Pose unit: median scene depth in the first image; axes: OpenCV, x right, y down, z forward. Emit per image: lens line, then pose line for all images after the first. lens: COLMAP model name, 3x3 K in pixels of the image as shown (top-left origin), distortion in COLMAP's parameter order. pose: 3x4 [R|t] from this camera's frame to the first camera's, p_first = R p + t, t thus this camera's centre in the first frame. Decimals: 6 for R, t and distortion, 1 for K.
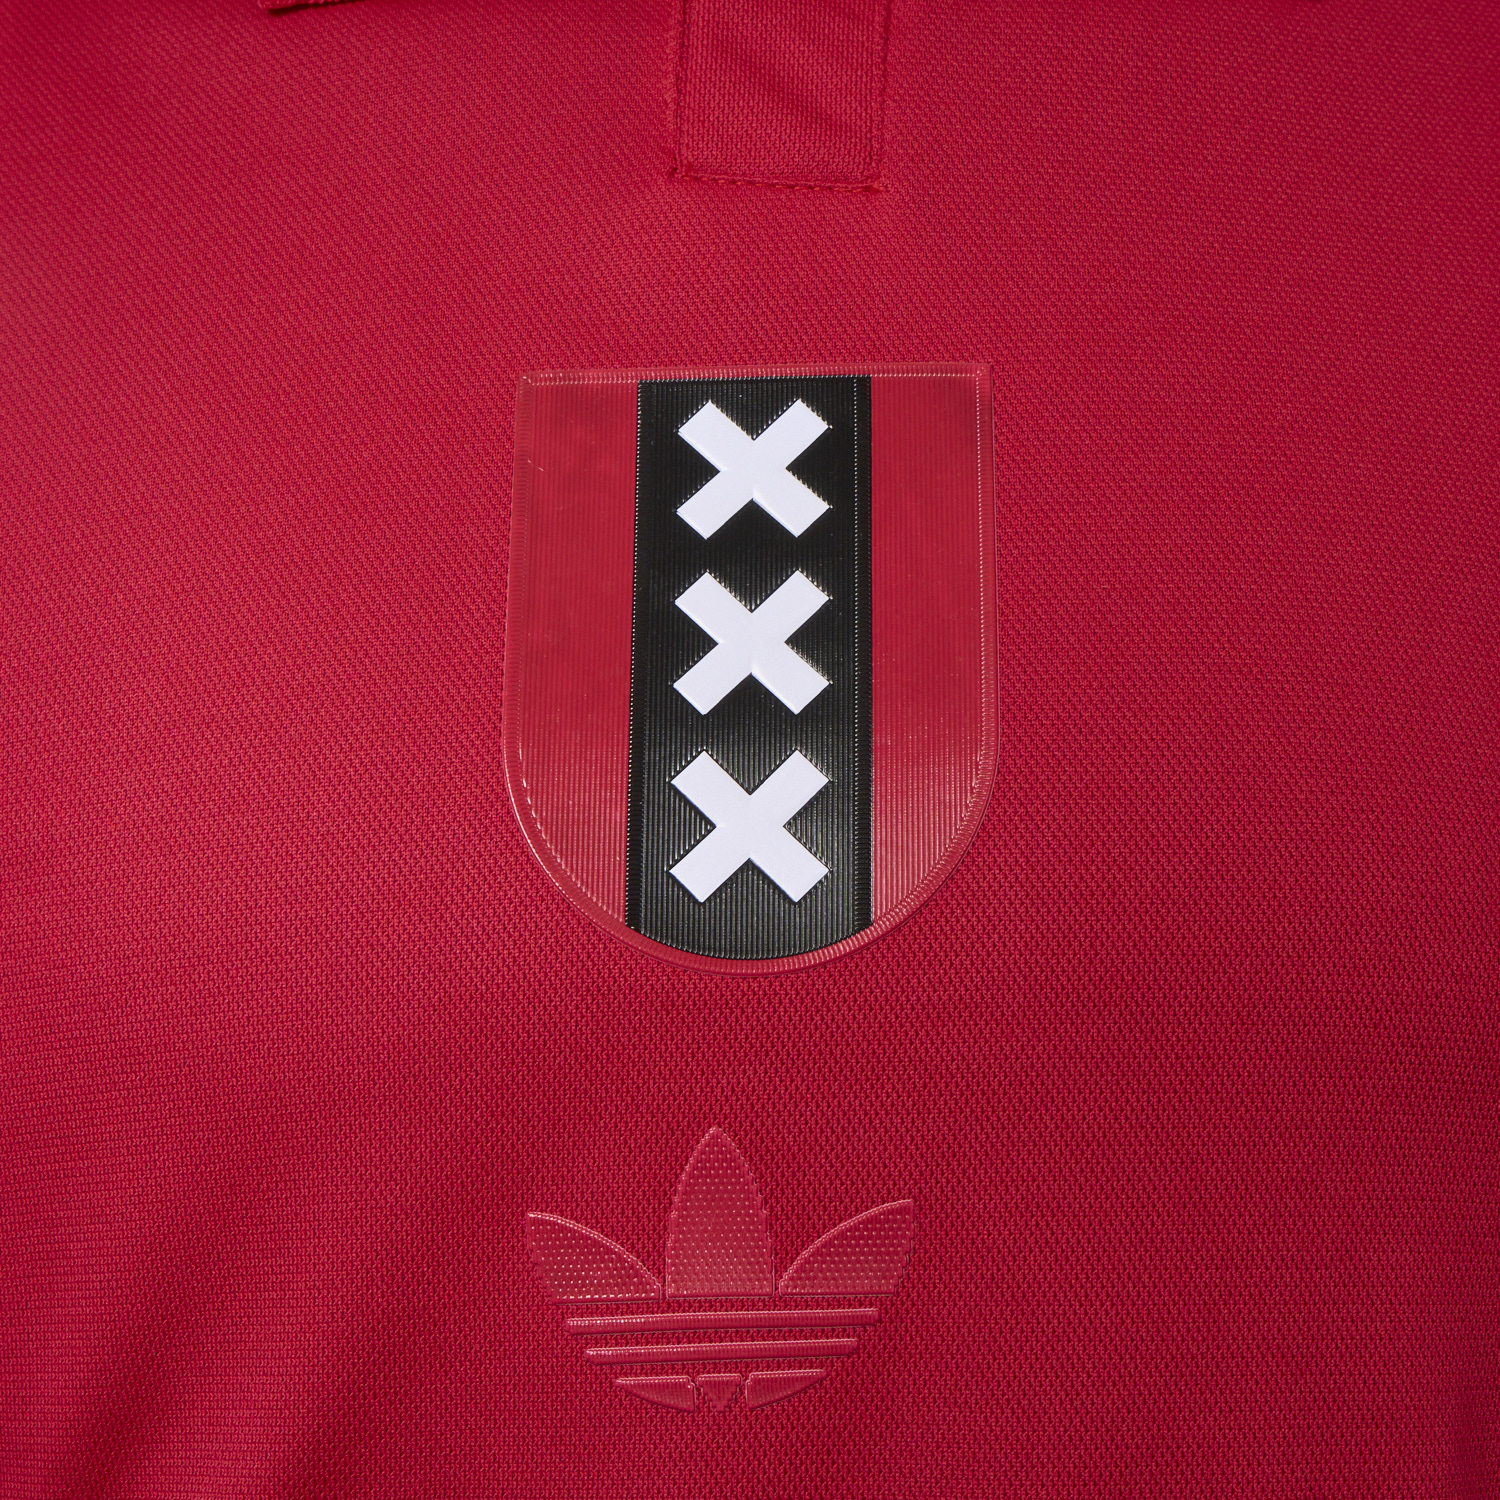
lens RADIAL K [[2884.7, 0, 742.2], [0, 2884.7, 748.6], [0, 0, 1]] dist [-0.062951, 0.000000]
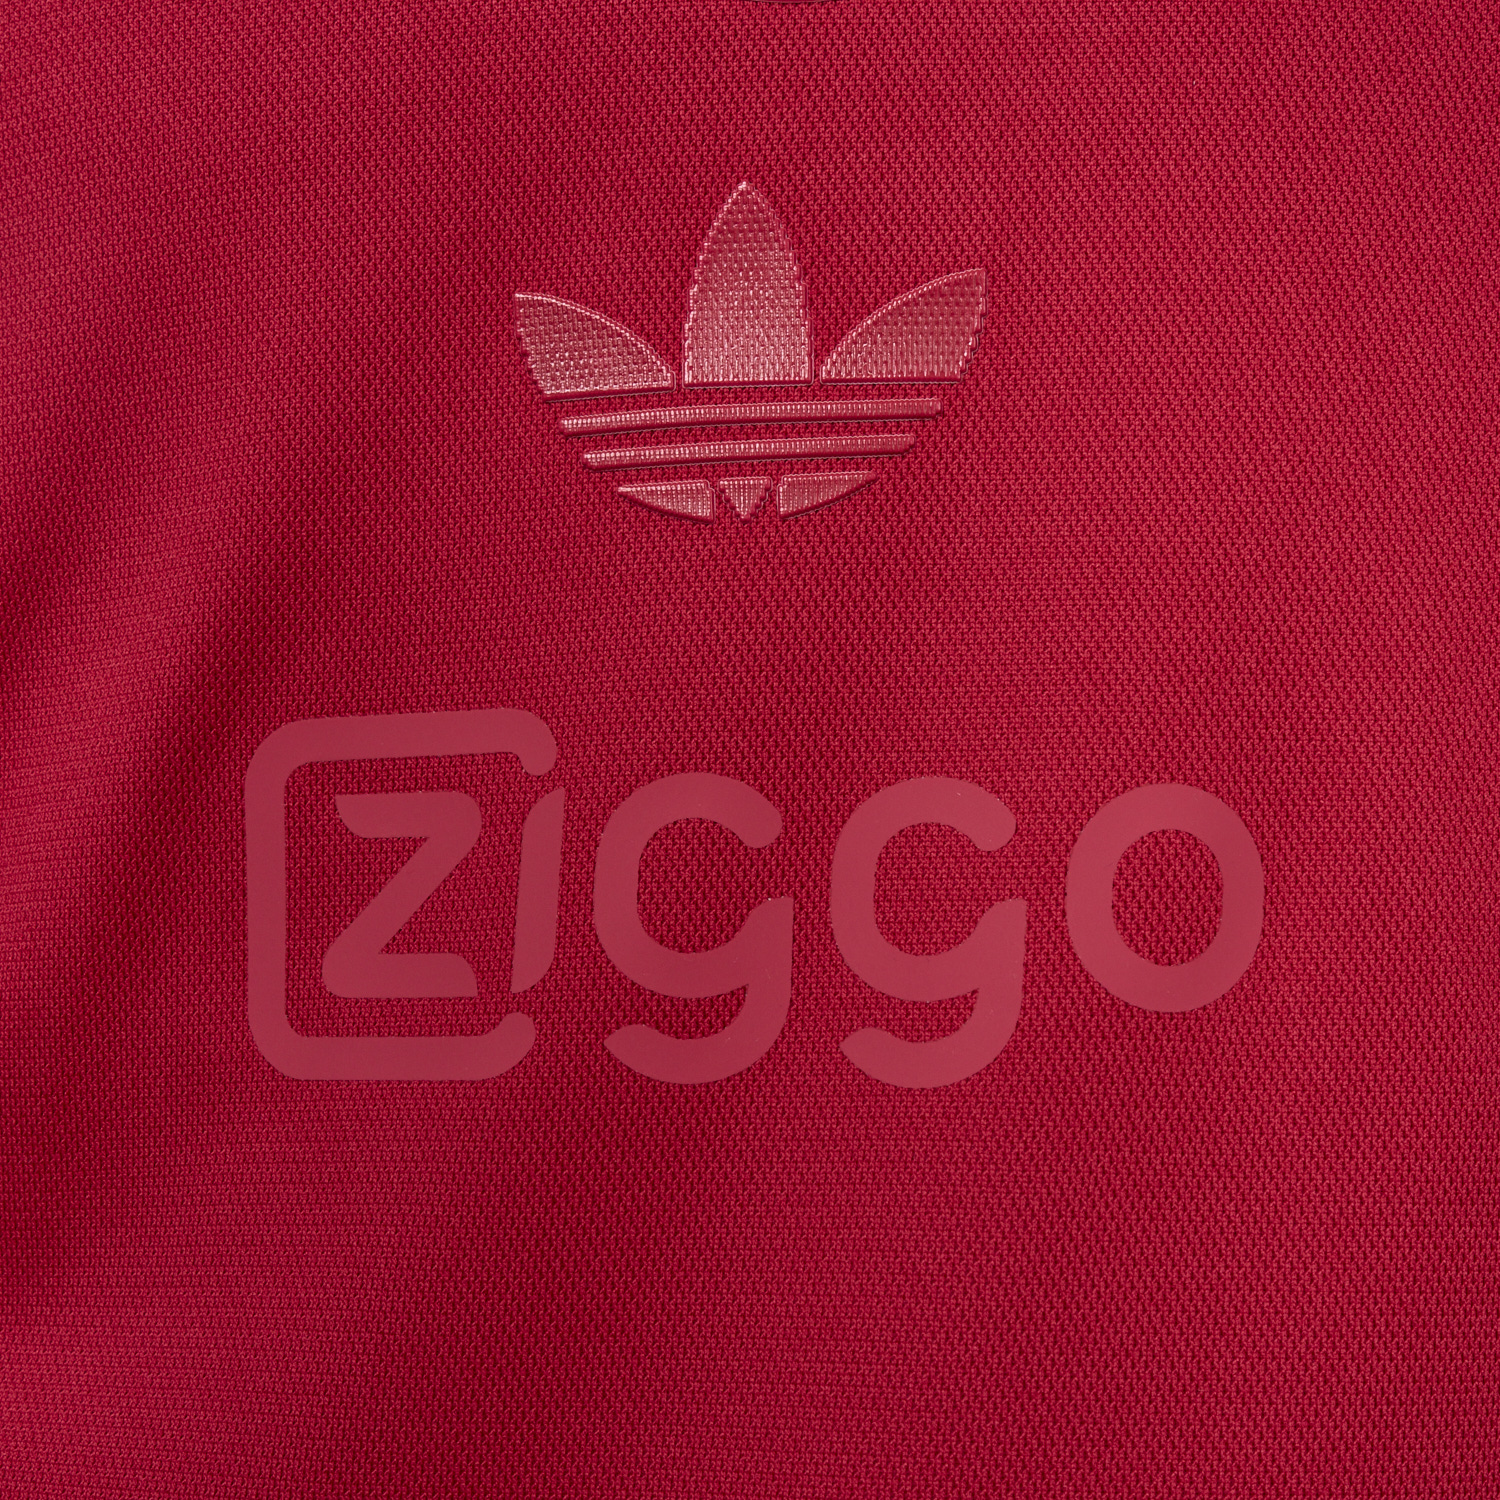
lens RADIAL K [[2884.7, 0, 755.7], [0, 2884.7, 751.8], [0, 0, 1]] dist [-0.062951, 0.000000]
pose [[0.999766, 0.016565, -0.013881, 0.007725], [-0.016446, 0.999827, 0.008632, 0.283237], [0.014021, -0.008402, 0.999866, 0.176460]]
